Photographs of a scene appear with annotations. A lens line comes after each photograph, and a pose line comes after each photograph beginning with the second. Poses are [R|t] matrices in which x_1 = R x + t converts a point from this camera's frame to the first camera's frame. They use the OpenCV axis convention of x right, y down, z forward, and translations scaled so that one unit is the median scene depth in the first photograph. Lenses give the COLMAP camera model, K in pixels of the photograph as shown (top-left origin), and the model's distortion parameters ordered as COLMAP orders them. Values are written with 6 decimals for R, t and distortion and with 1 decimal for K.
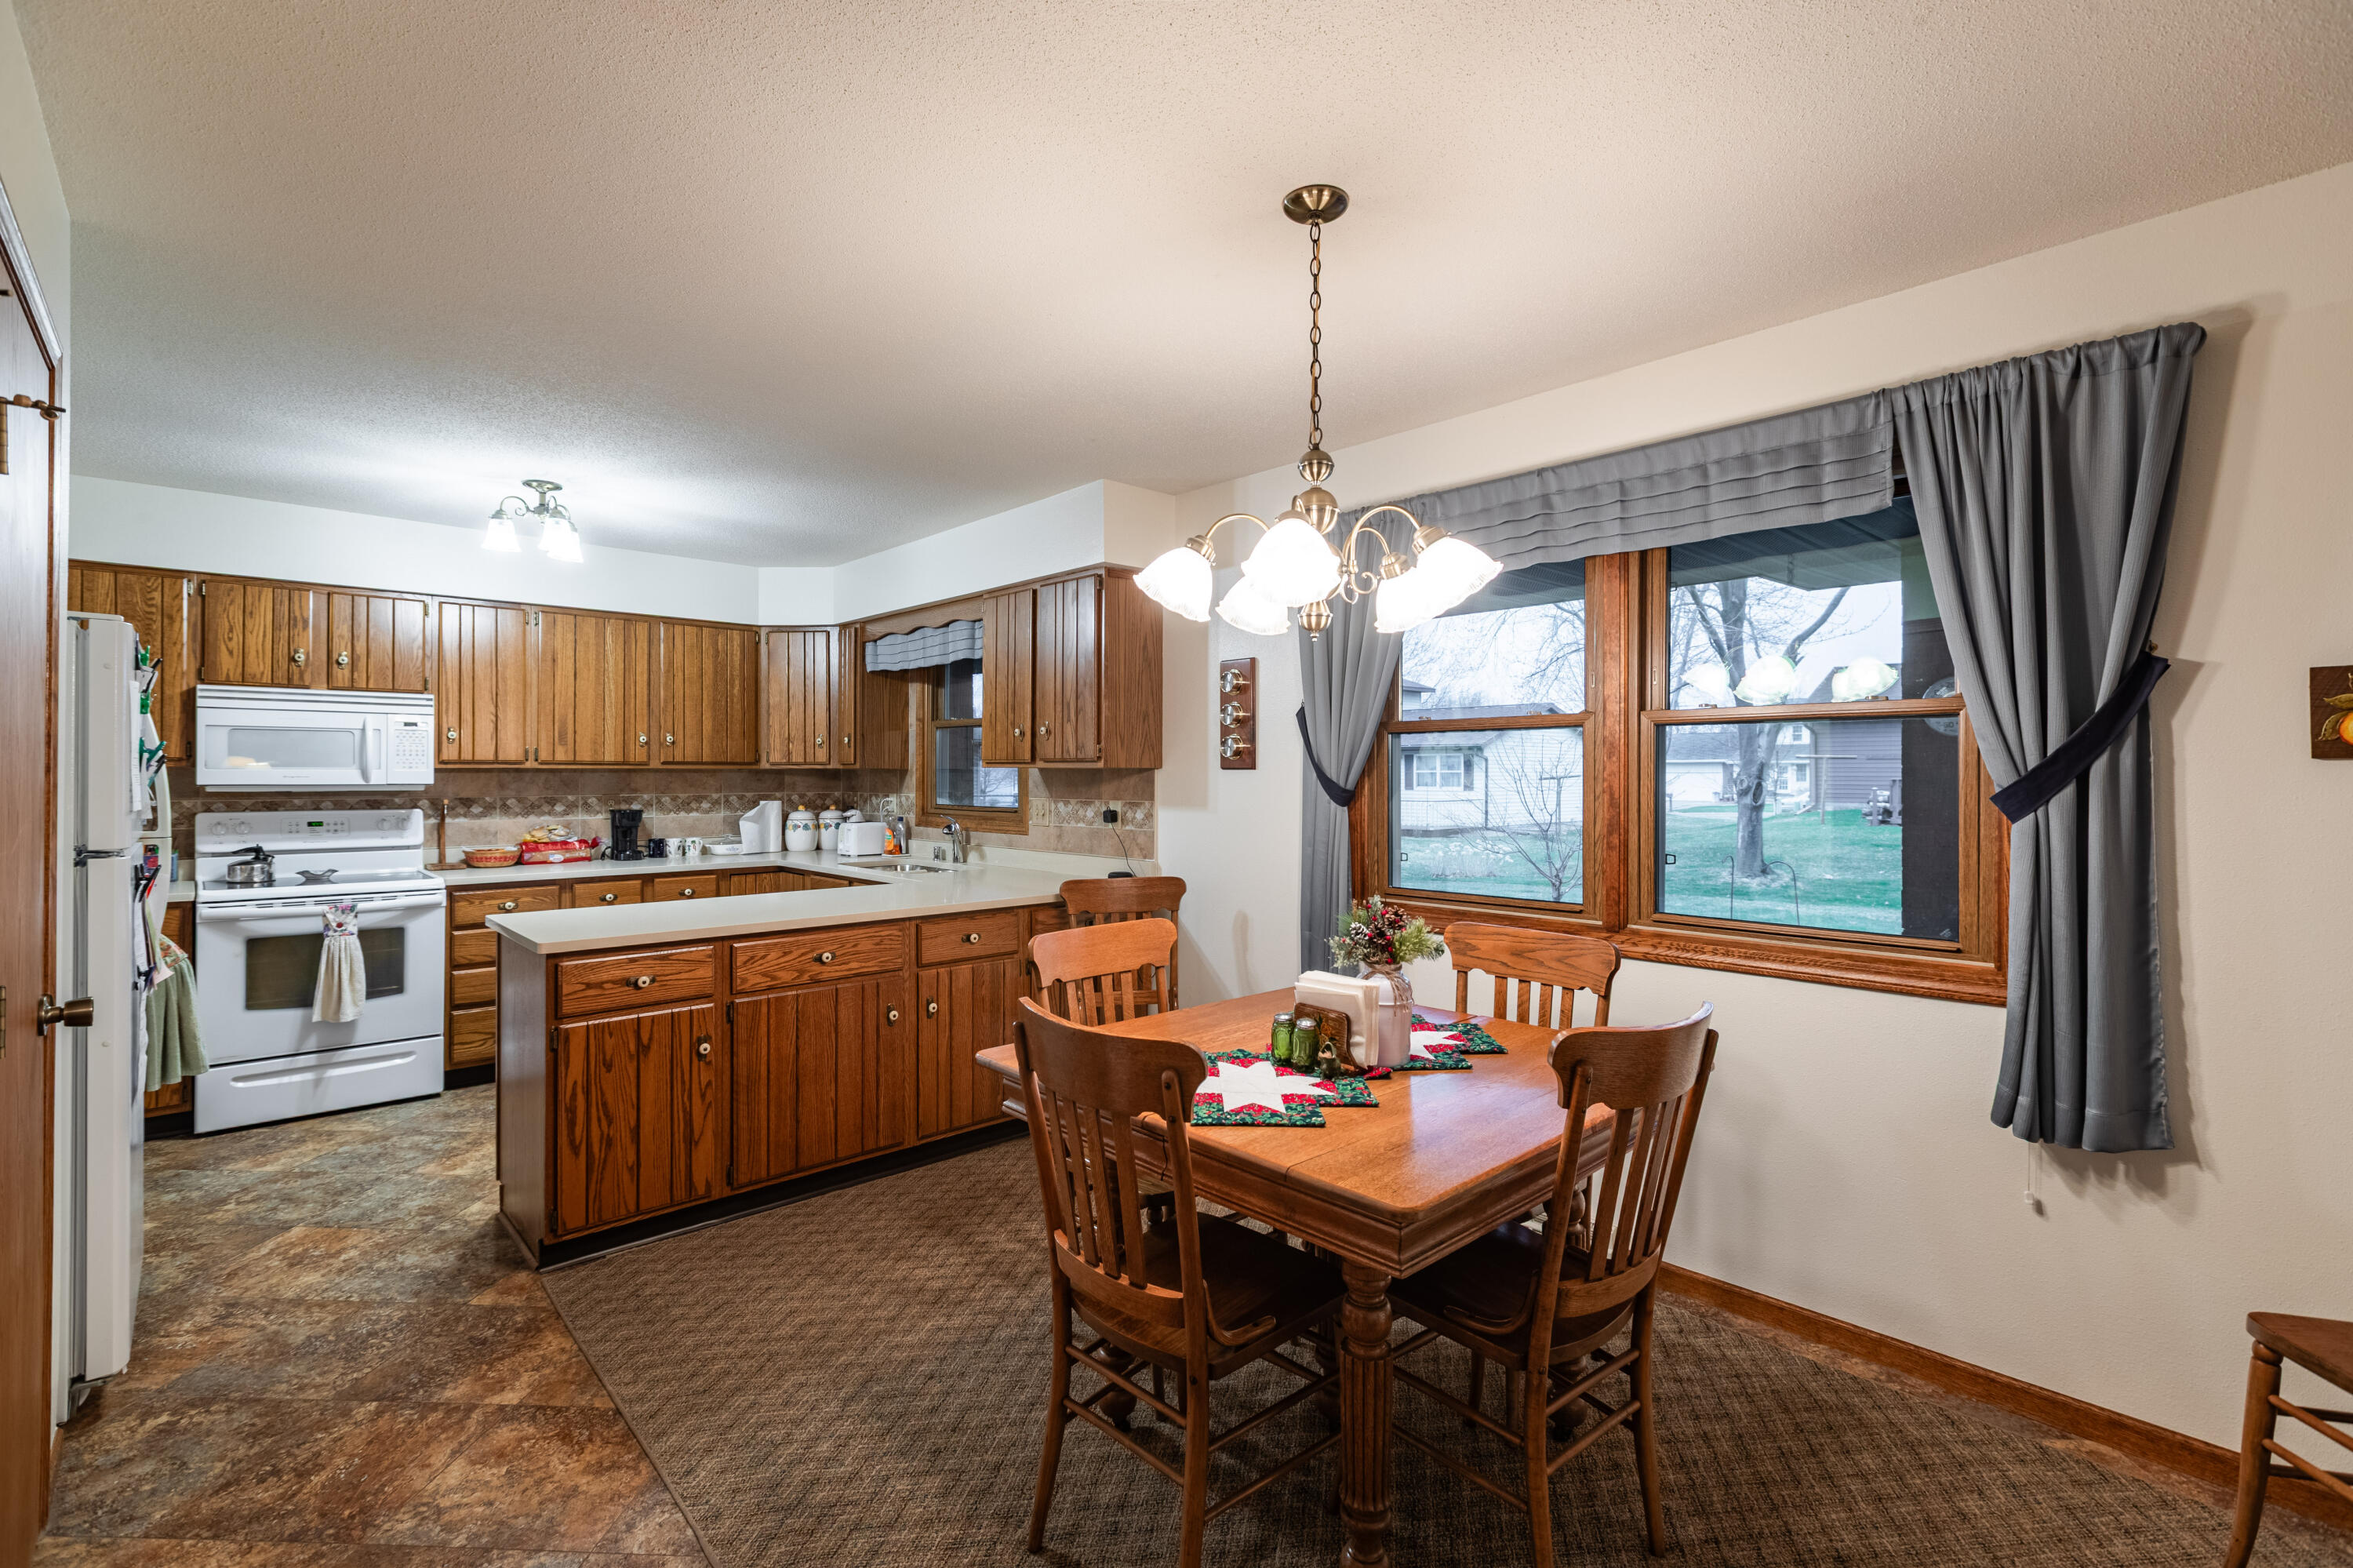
lens RADIAL K [[1045.9, 0, 1171.2], [0, 1045.9, 774.2], [0, 0, 1]] dist [0.001318, -0.000405]
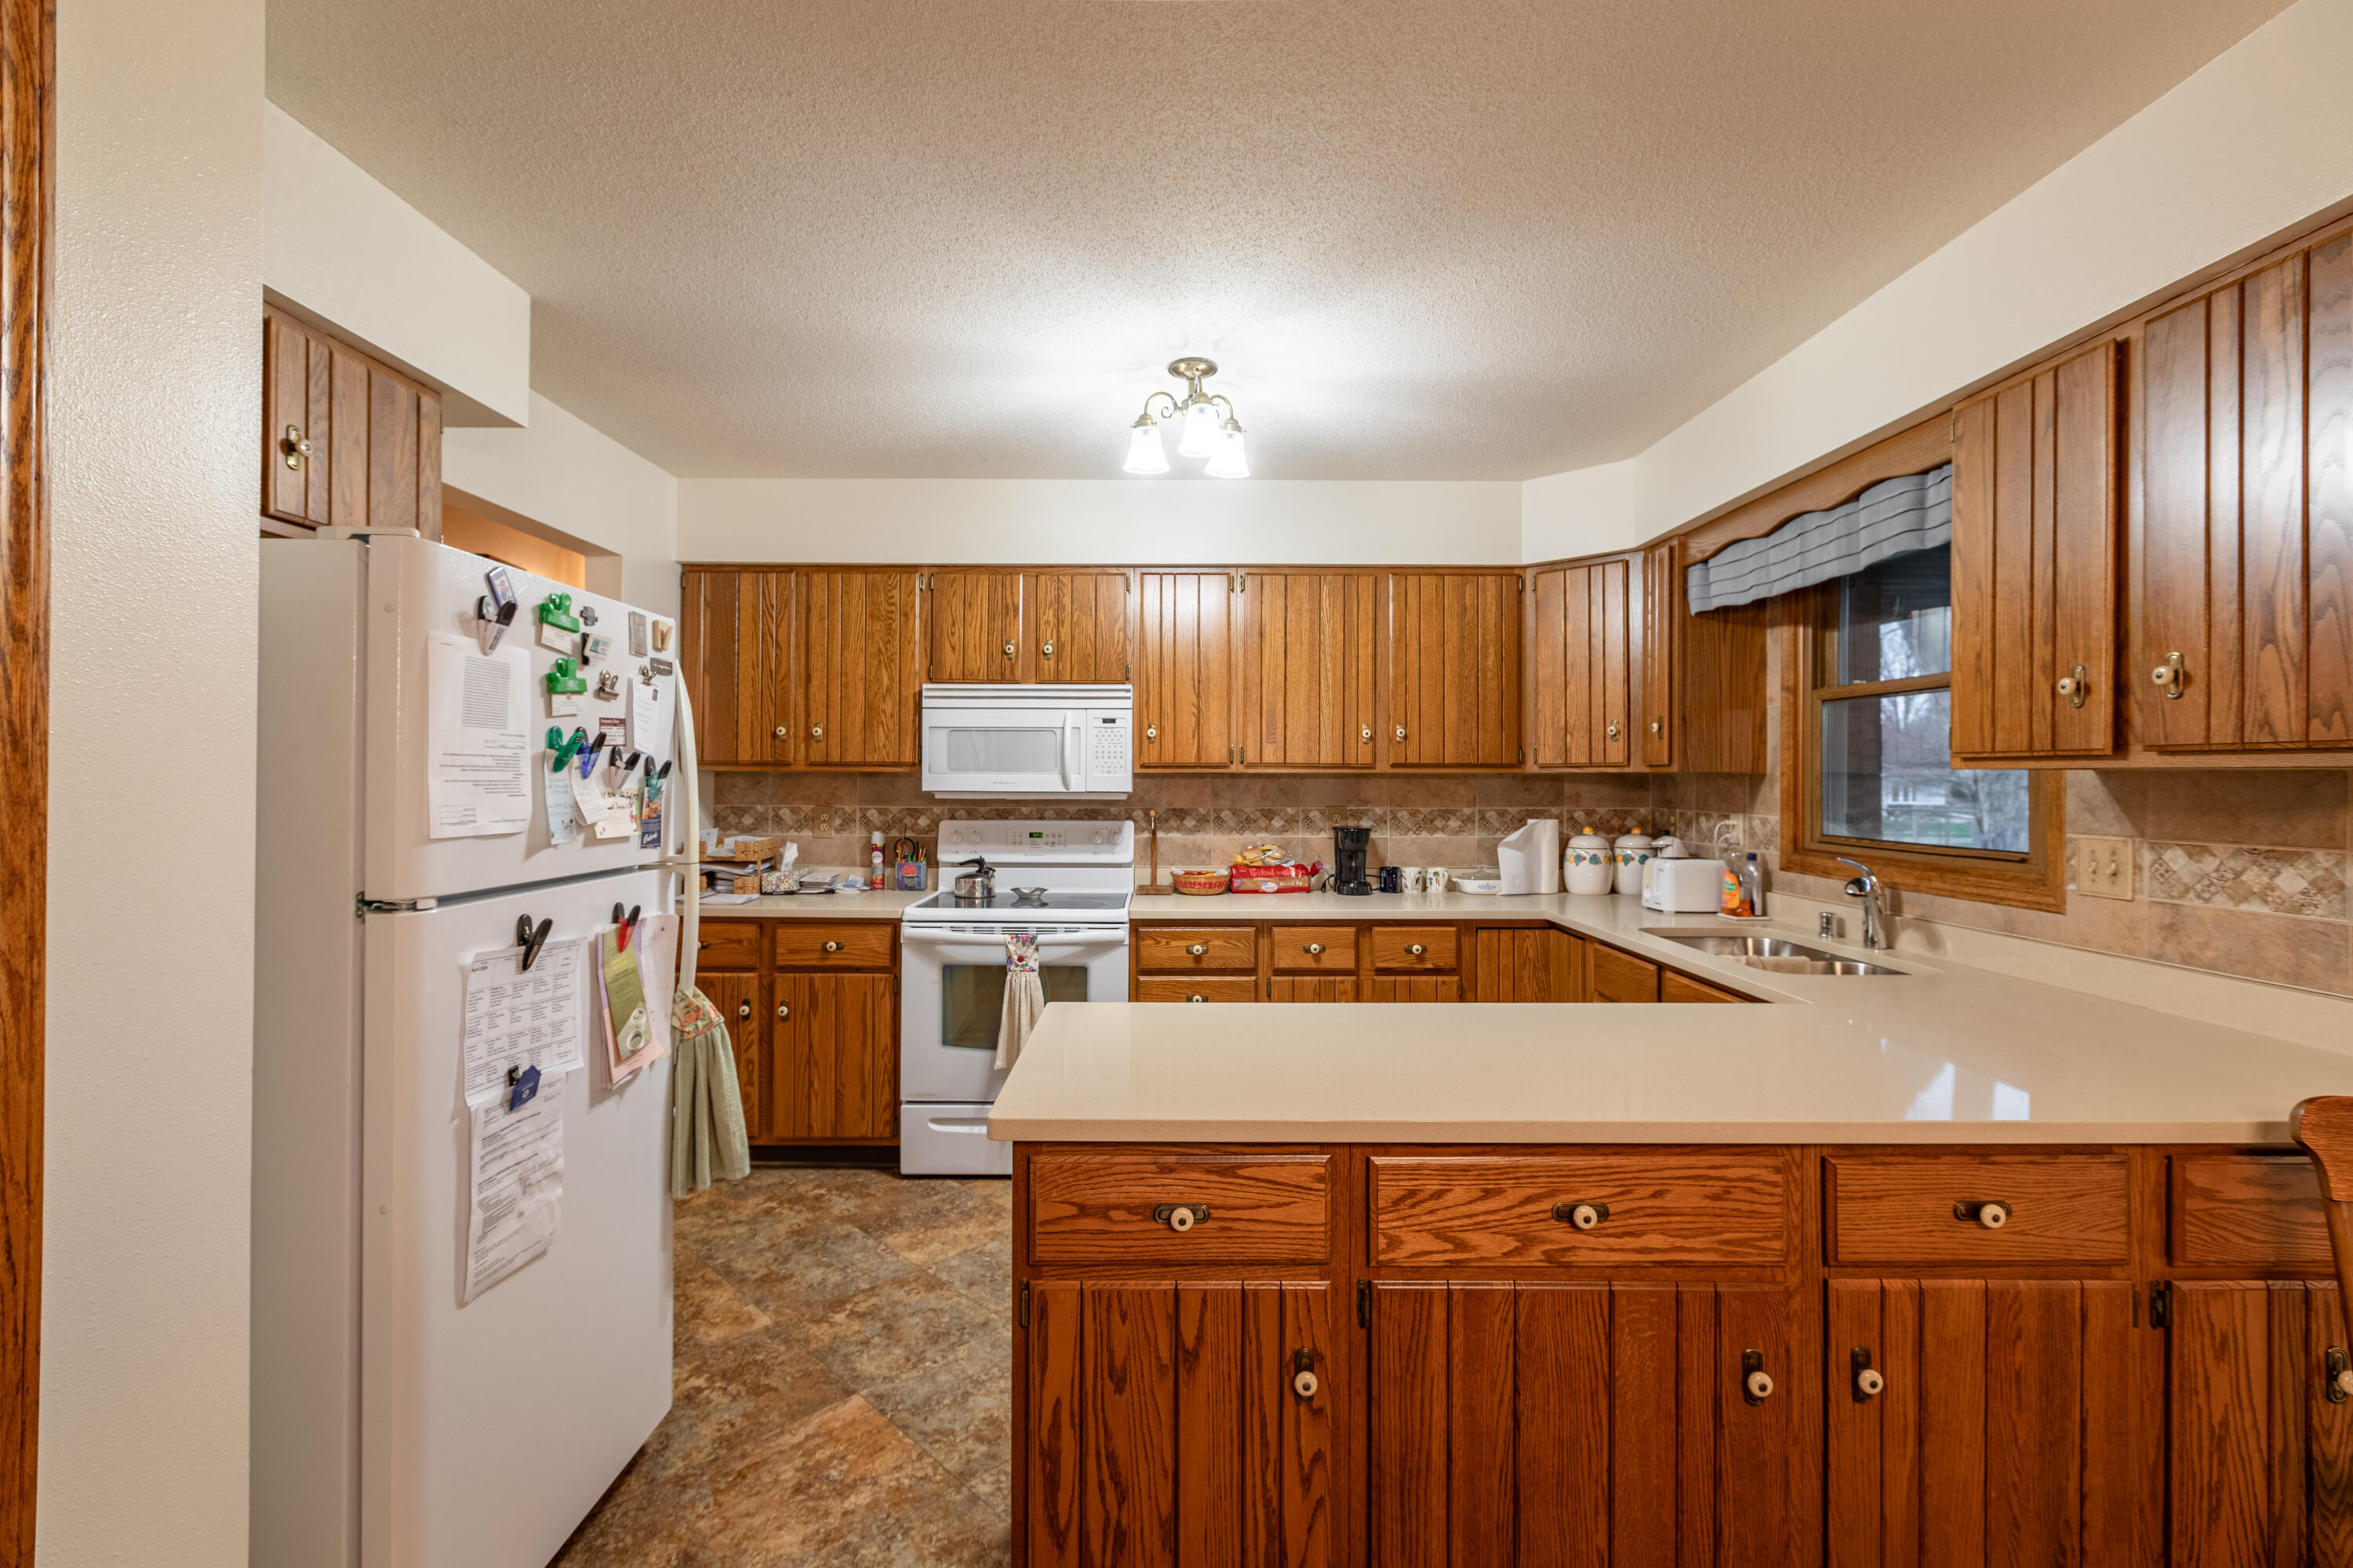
lens RADIAL K [[1045.9, 0, 1166.1], [0, 1045.9, 774.3], [0, 0, 1]] dist [0.001318, -0.000405]
pose [[0.731934, -0.001589, -0.681373, -0.126322], [-0.002286, 0.999986, -0.004787, -0.000796], [0.681371, 0.005061, 0.731920, 0.438866]]
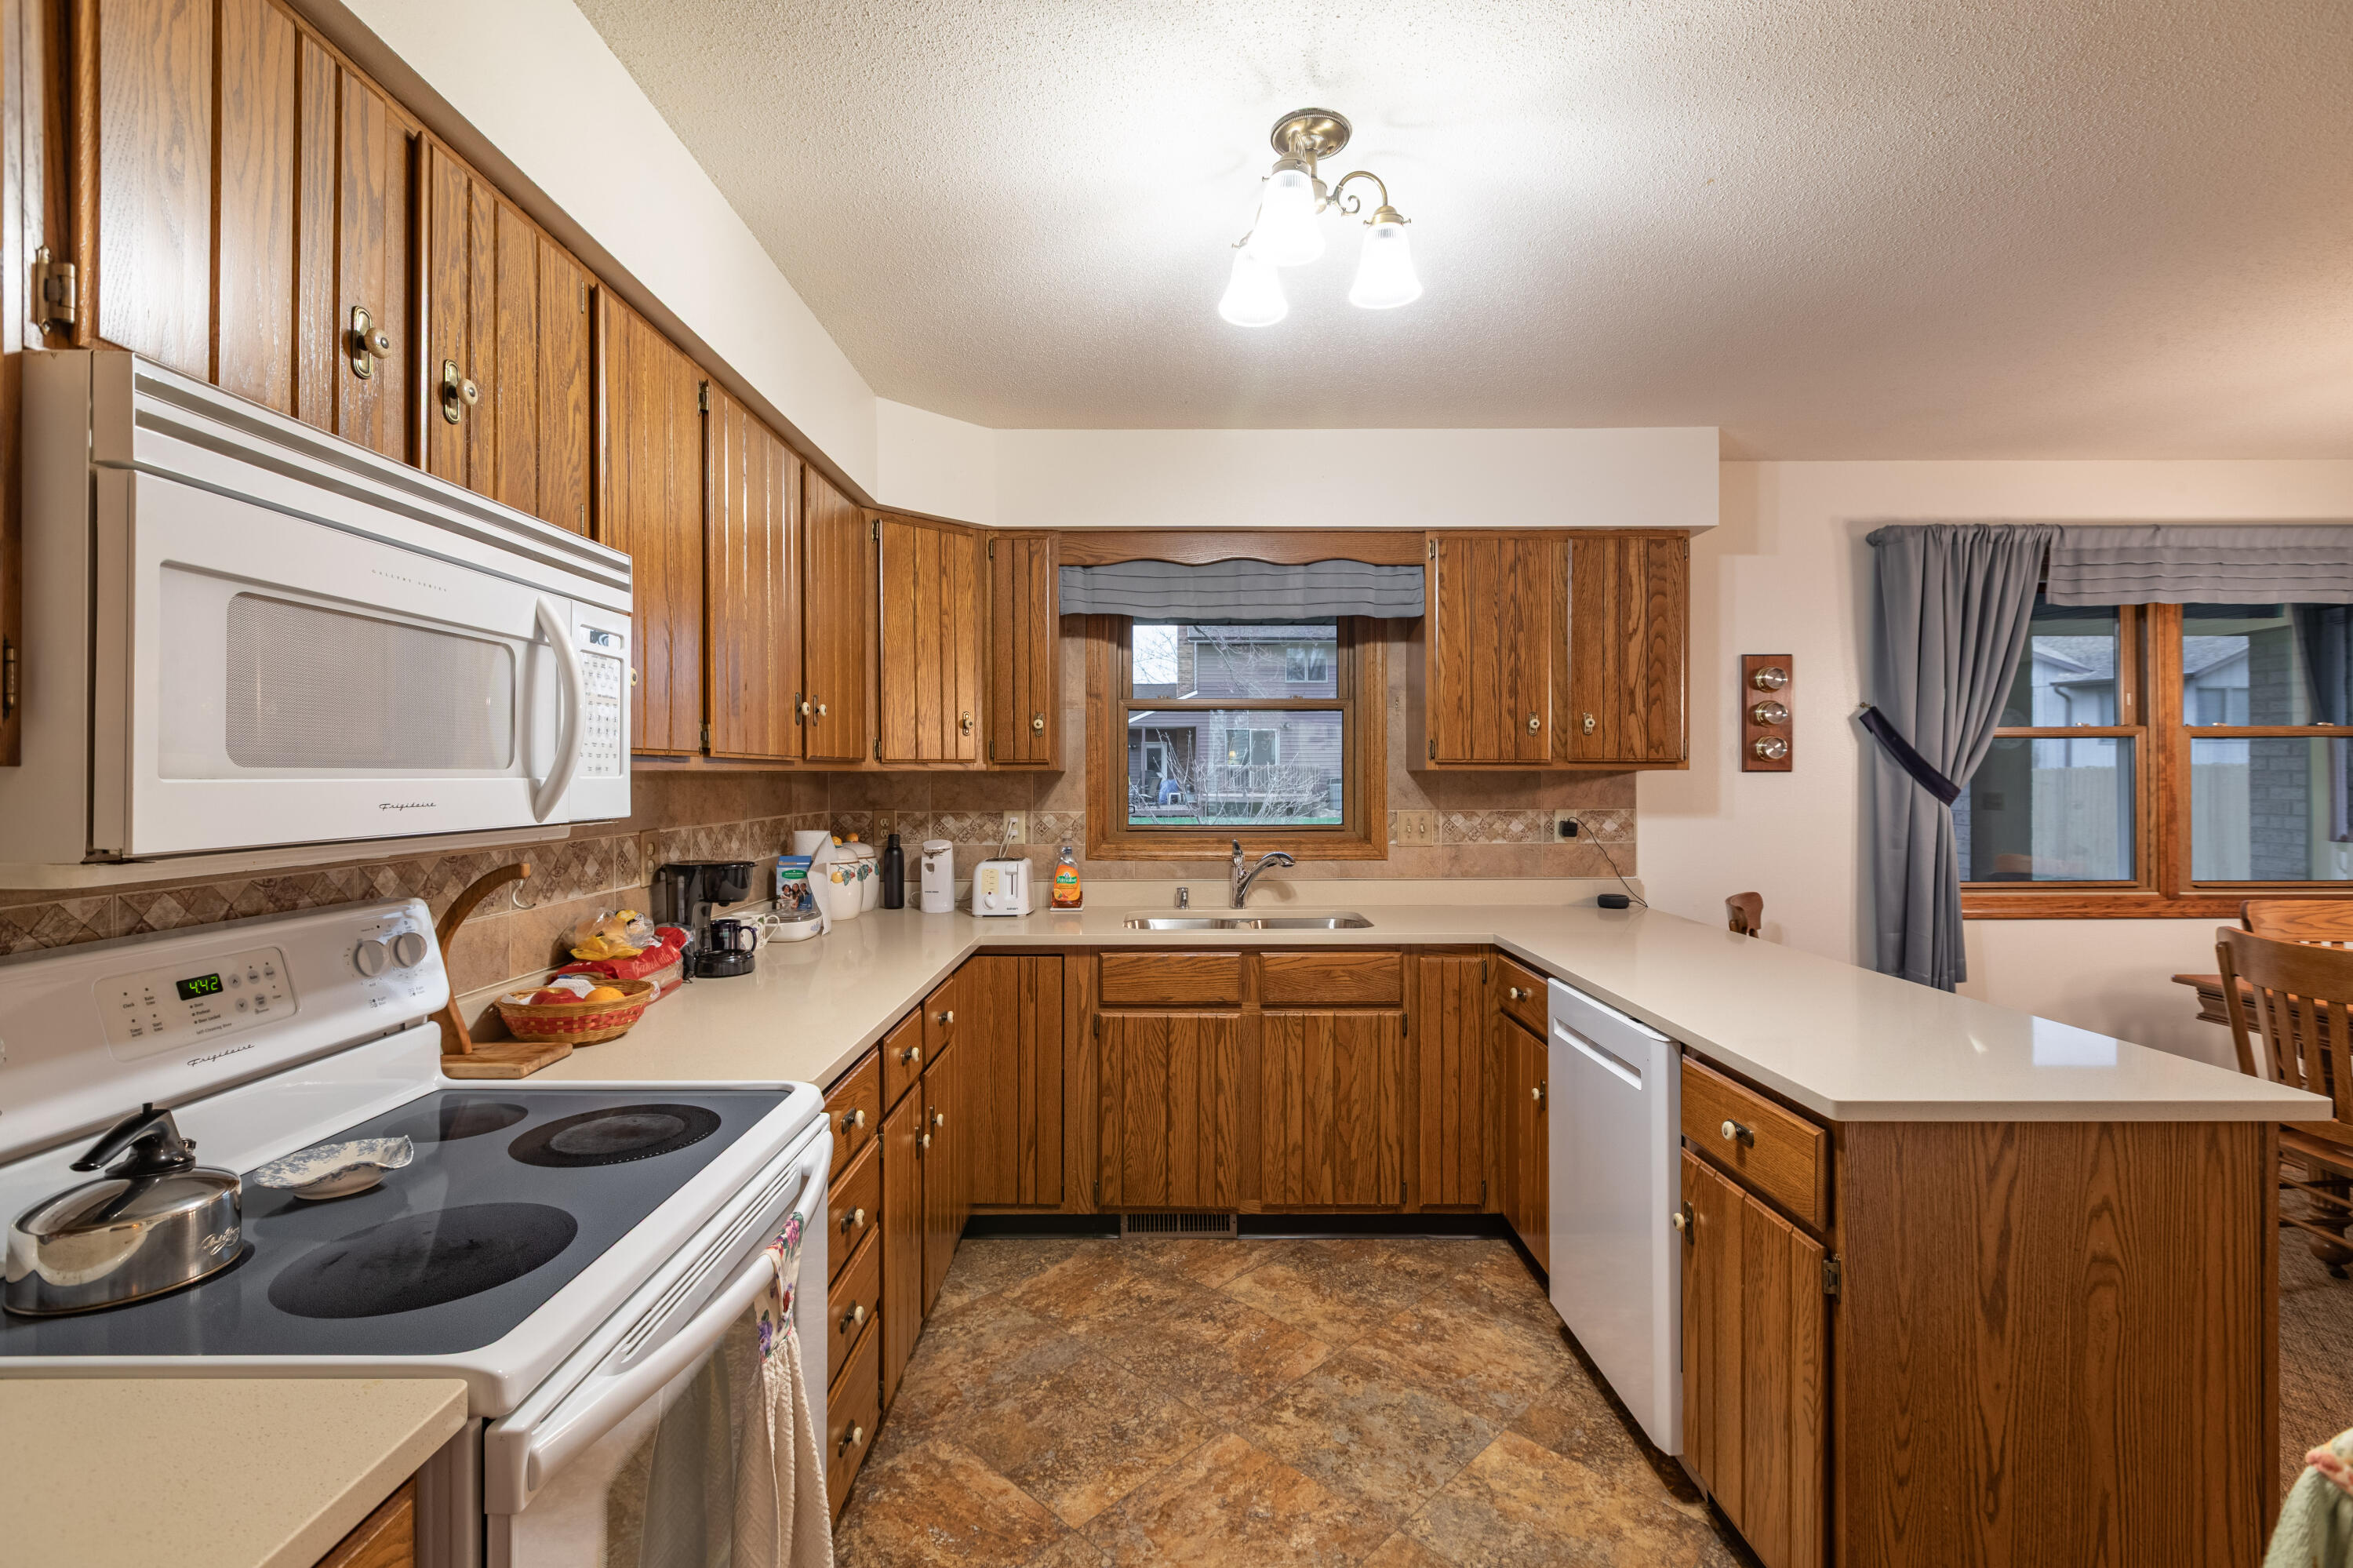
lens RADIAL K [[1045.9, 0, 1173.0], [0, 1045.9, 777.4], [0, 0, 1]] dist [0.001318, -0.000405]
pose [[0.679013, -0.005518, 0.734106, -0.892694], [0.003423, 0.999985, 0.004350, -0.004995], [-0.734118, -0.000441, 0.679021, 0.684134]]
